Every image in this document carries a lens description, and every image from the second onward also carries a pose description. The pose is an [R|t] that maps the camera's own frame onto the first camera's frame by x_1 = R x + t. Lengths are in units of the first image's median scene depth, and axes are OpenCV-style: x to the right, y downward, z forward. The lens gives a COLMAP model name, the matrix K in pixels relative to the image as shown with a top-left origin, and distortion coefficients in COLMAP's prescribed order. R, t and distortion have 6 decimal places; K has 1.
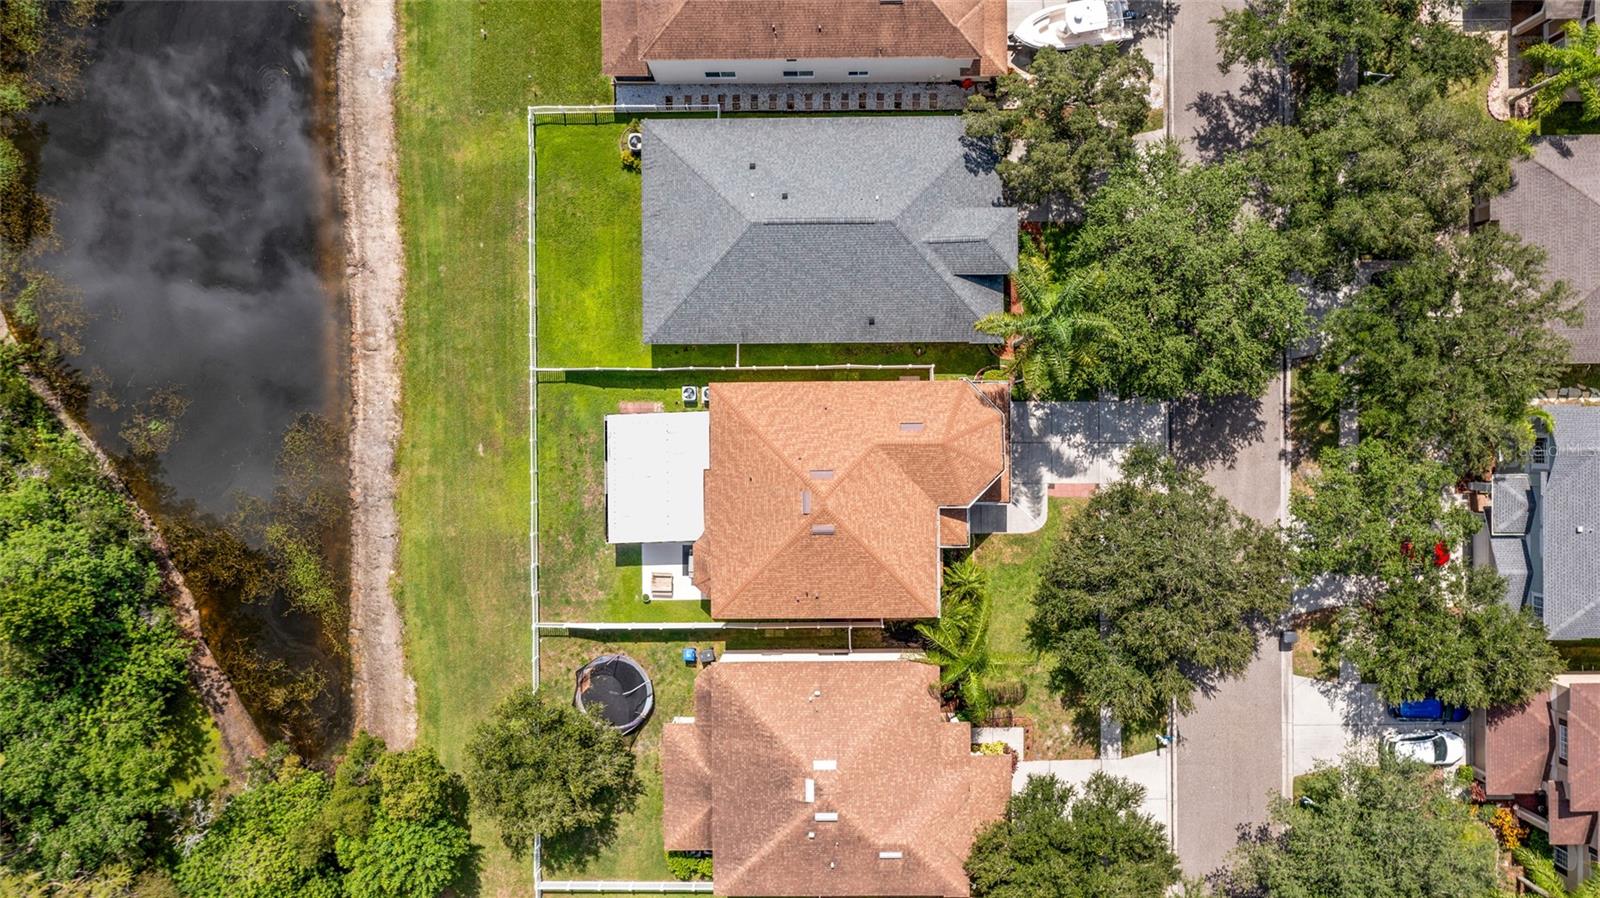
lens RADIAL K [[1262.1, 0, 796.0], [0, 1262.1, 447.7], [0, 0, 1]] dist [0.001075, 0.008197]
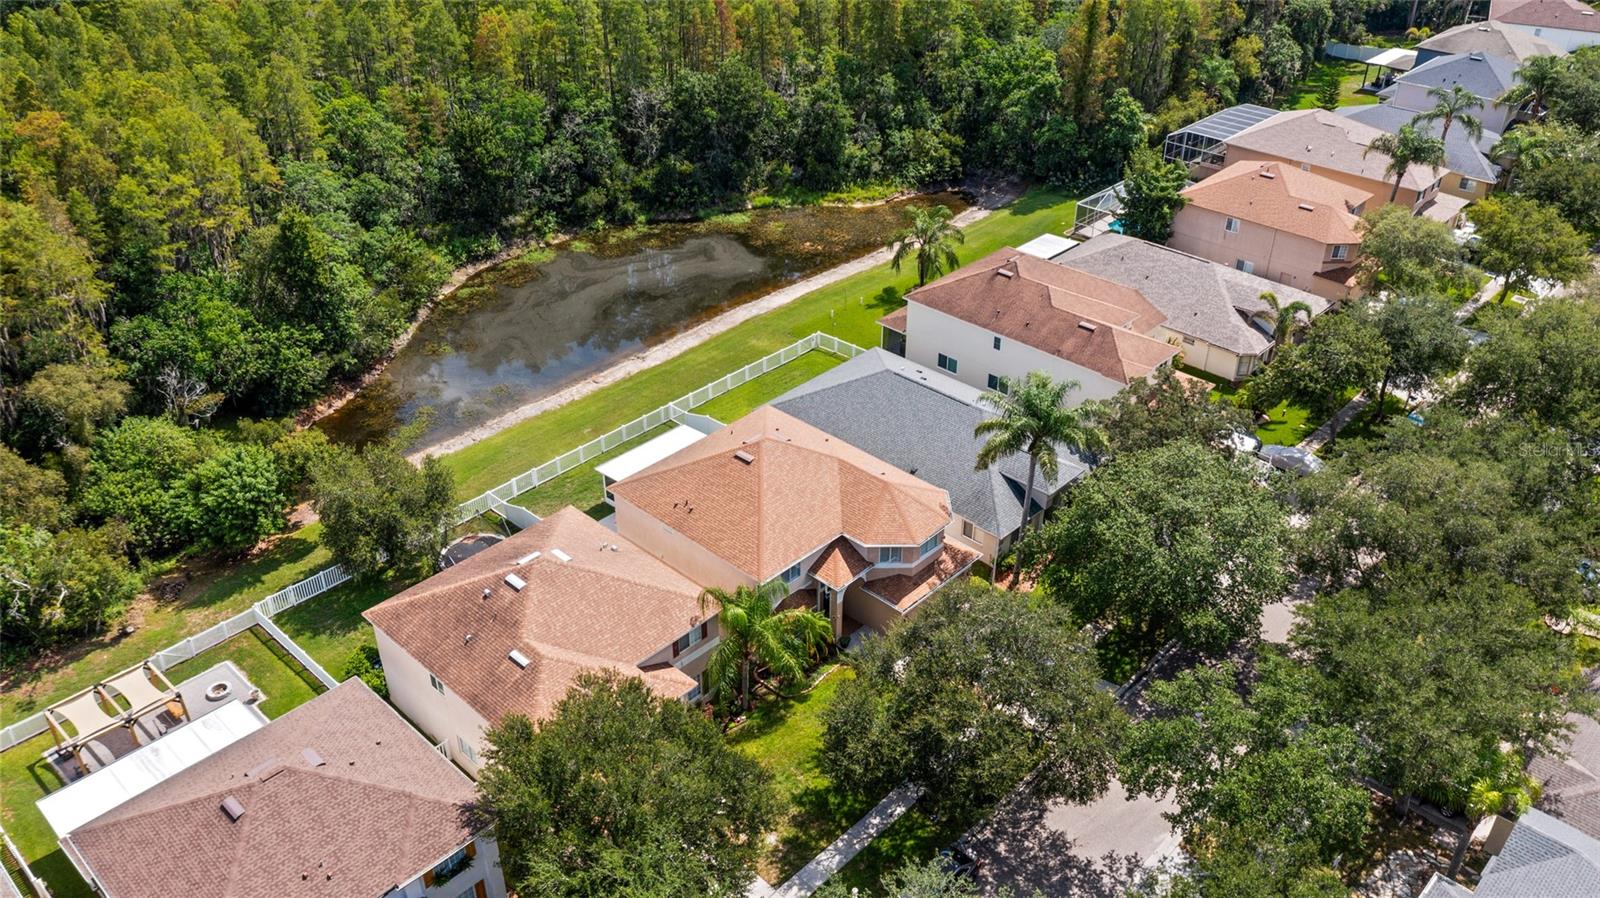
lens RADIAL K [[1262.1, 0, 796.0], [0, 1262.1, 447.7], [0, 0, 1]] dist [0.001075, 0.008197]
pose [[0.719600, 0.381170, -0.580418, 0.563731], [-0.694176, 0.374199, -0.614895, 0.583404], [-0.017188, 0.845390, 0.533873, 0.380713]]
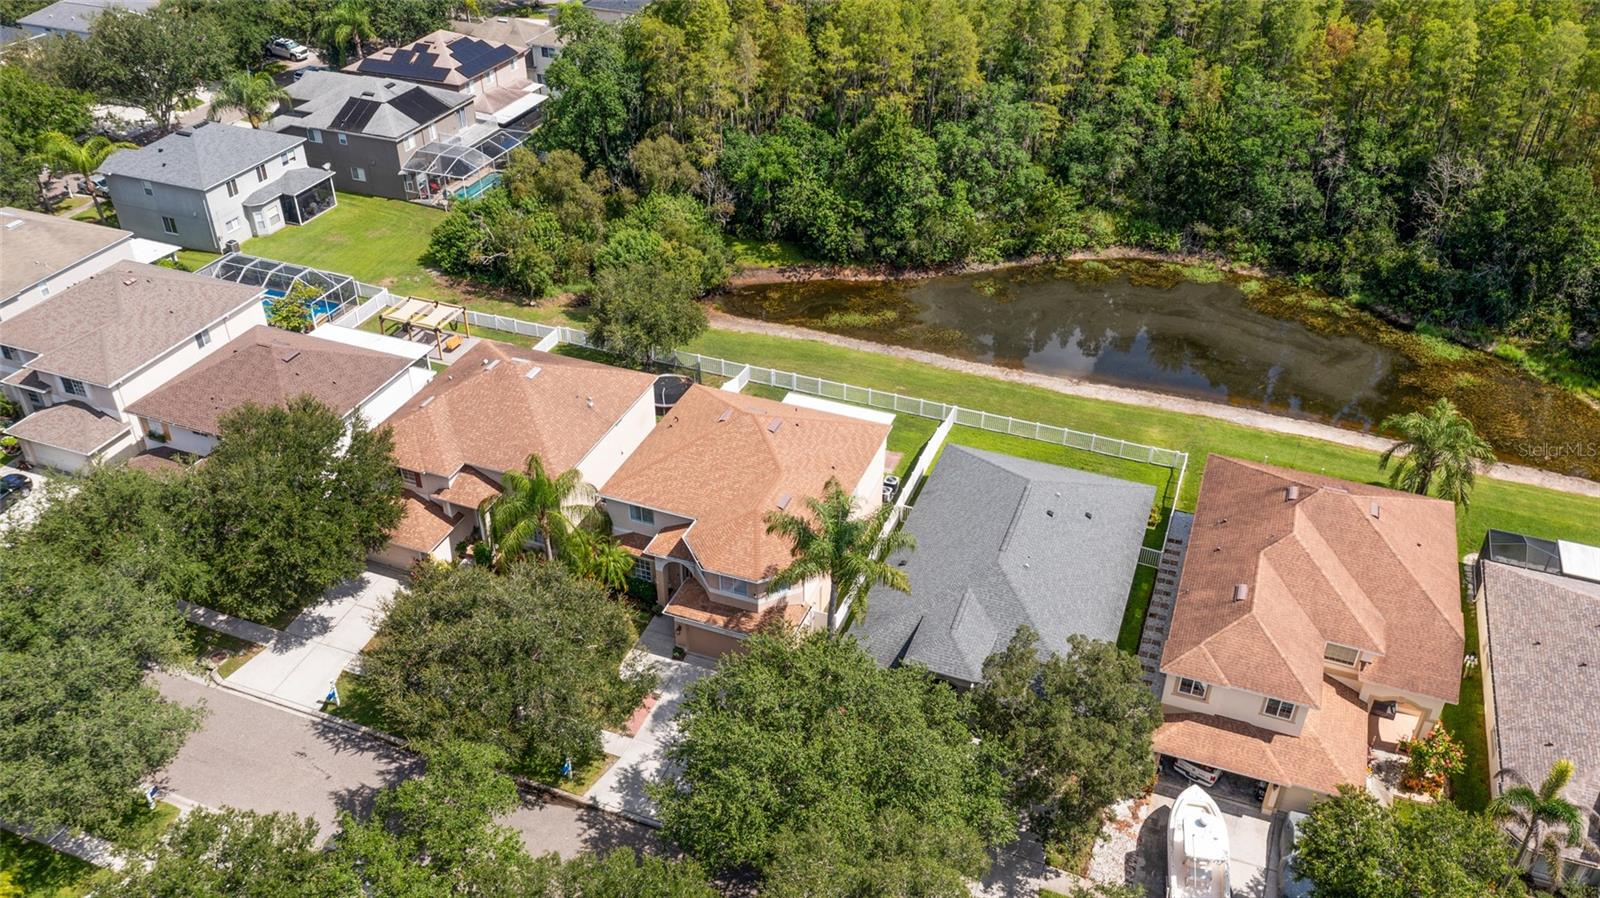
lens RADIAL K [[1262.1, 0, 796.0], [0, 1262.1, 447.7], [0, 0, 1]] dist [0.001075, 0.008197]
pose [[-0.370552, 0.528592, -0.763729, 0.710673], [-0.928773, -0.218361, 0.299498, -0.270124], [-0.008456, 0.820310, 0.571856, 0.363097]]
